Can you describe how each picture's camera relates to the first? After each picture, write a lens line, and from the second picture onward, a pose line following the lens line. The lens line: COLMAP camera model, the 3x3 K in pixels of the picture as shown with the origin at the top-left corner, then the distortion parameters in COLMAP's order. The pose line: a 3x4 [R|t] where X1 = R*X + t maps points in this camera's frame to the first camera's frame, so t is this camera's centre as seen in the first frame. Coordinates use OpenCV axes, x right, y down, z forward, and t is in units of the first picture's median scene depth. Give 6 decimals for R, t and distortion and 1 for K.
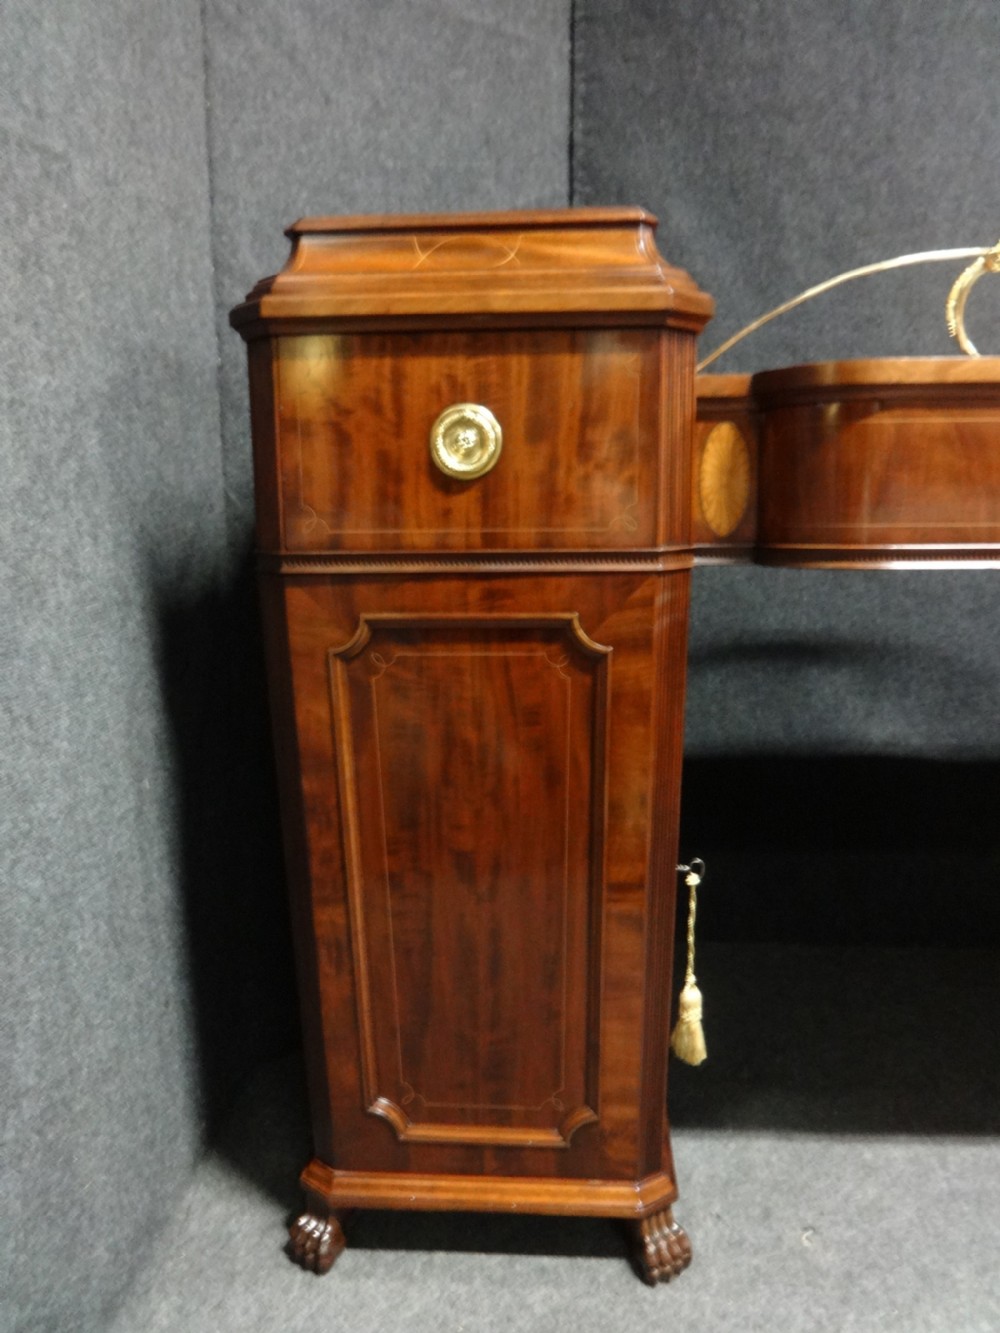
lens RADIAL K [[1021.5, 0, 498.6], [0, 1021.5, 666.0], [0, 0, 1]] dist [-0.001229, -0.004625]
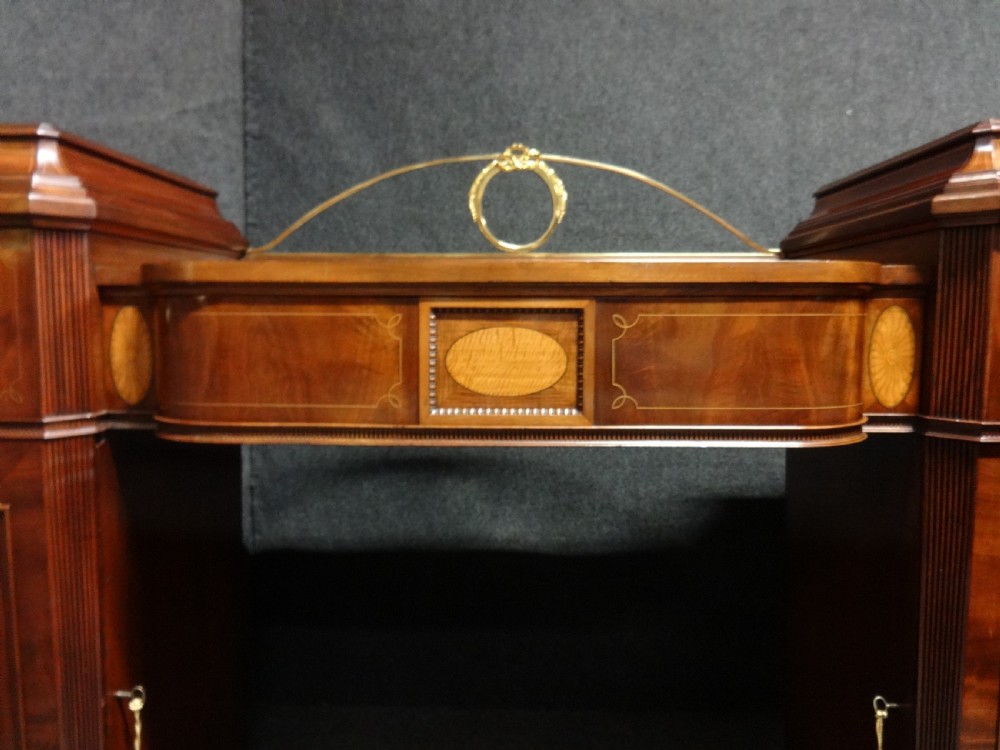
lens RADIAL K [[766.3, 0, 498.7], [0, 766.3, 363.0], [0, 0, 1]] dist [-0.001229, -0.004625]
pose [[0.999288, 0.012116, 0.035720, 0.550558], [-0.009053, 0.996366, -0.084692, -0.096140], [-0.036616, 0.084308, 0.995767, 0.119932]]
